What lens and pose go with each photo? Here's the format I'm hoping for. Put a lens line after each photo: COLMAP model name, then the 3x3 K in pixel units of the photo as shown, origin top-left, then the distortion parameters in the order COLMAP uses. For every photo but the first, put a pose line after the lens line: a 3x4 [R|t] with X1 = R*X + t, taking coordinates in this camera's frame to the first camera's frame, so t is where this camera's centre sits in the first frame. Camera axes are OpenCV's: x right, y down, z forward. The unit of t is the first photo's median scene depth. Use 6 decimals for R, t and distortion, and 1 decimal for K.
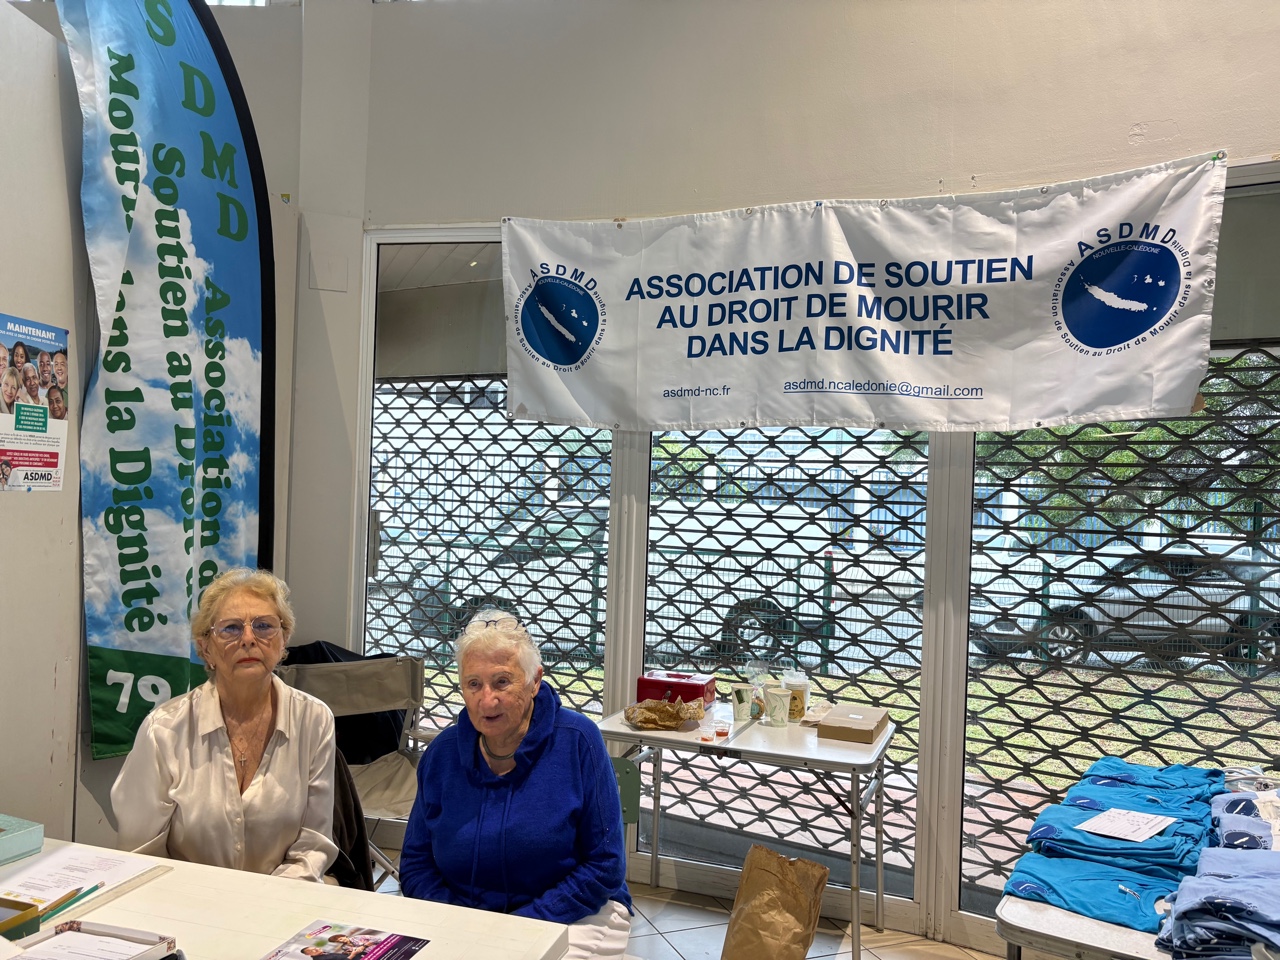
lens RADIAL K [[951.1, 0, 639.4], [0, 951.1, 495.6], [0, 0, 1]] dist [-0.000966, -0.006131]
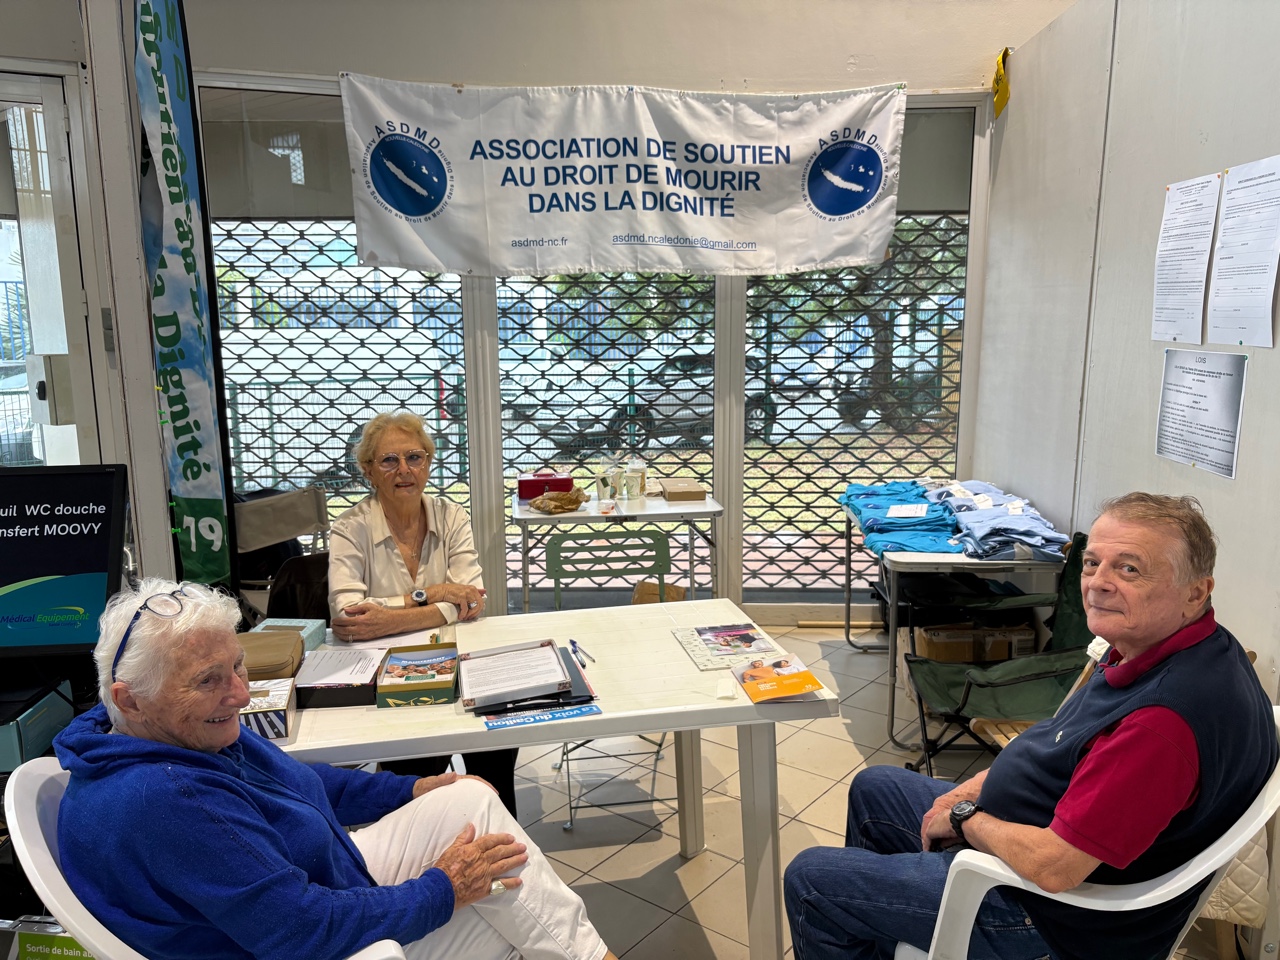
lens RADIAL K [[975.4, 0, 640.0], [0, 975.4, 480.0], [0, 0, 1]] dist [-0.009759, -0.008645]
pose [[0.870783, -0.121237, 0.476486, -0.488565], [0.036175, 0.982293, 0.183824, -0.037600], [-0.490335, -0.142833, 0.859750, -0.185750]]
